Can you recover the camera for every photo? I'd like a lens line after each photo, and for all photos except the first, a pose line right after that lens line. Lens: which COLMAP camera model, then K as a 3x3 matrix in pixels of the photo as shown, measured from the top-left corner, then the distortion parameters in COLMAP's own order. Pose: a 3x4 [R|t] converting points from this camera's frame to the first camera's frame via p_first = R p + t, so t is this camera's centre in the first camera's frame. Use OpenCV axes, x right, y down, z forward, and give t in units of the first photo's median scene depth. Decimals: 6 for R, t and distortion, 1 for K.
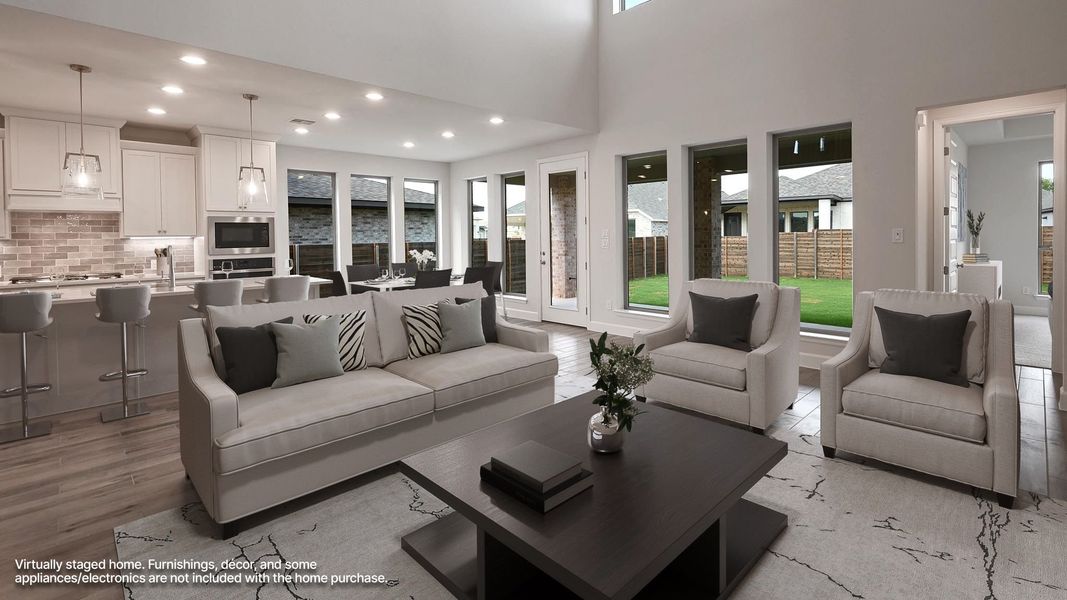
lens RADIAL K [[483.8, 0, 531.1], [0, 483.8, 289.0], [0, 0, 1]] dist [-0.001906, 0.000324]
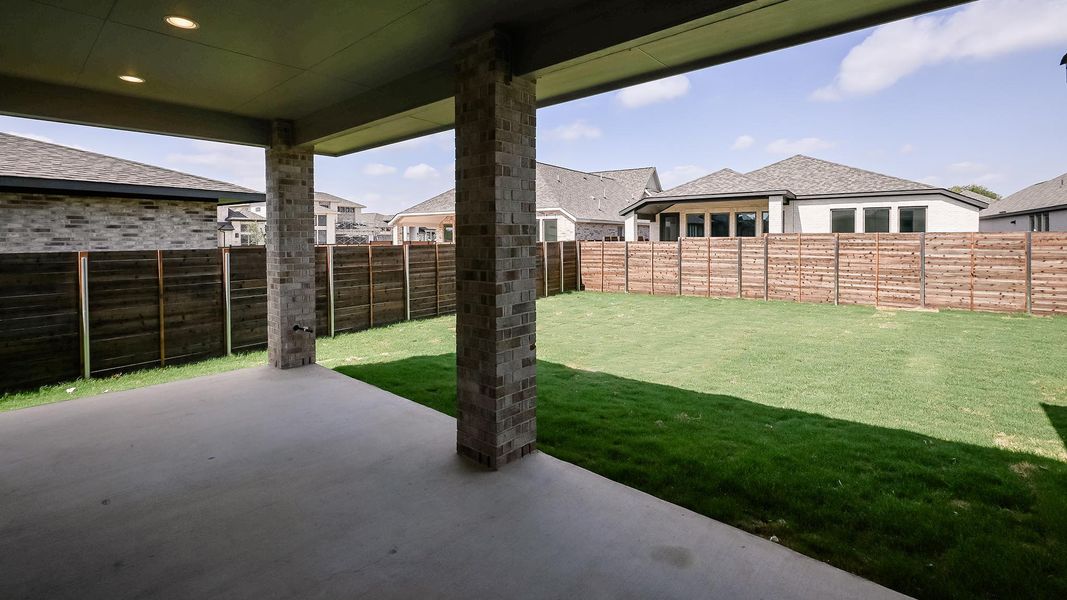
lens RADIAL K [[483.8, 0, 529.4], [0, 483.8, 298.3], [0, 0, 1]] dist [-0.001906, 0.000324]
pose [[0.996733, -0.003425, 0.080700, 0.149075], [0.002264, 0.999893, 0.014478, -0.031519], [-0.080741, -0.014248, 0.996633, 0.257378]]
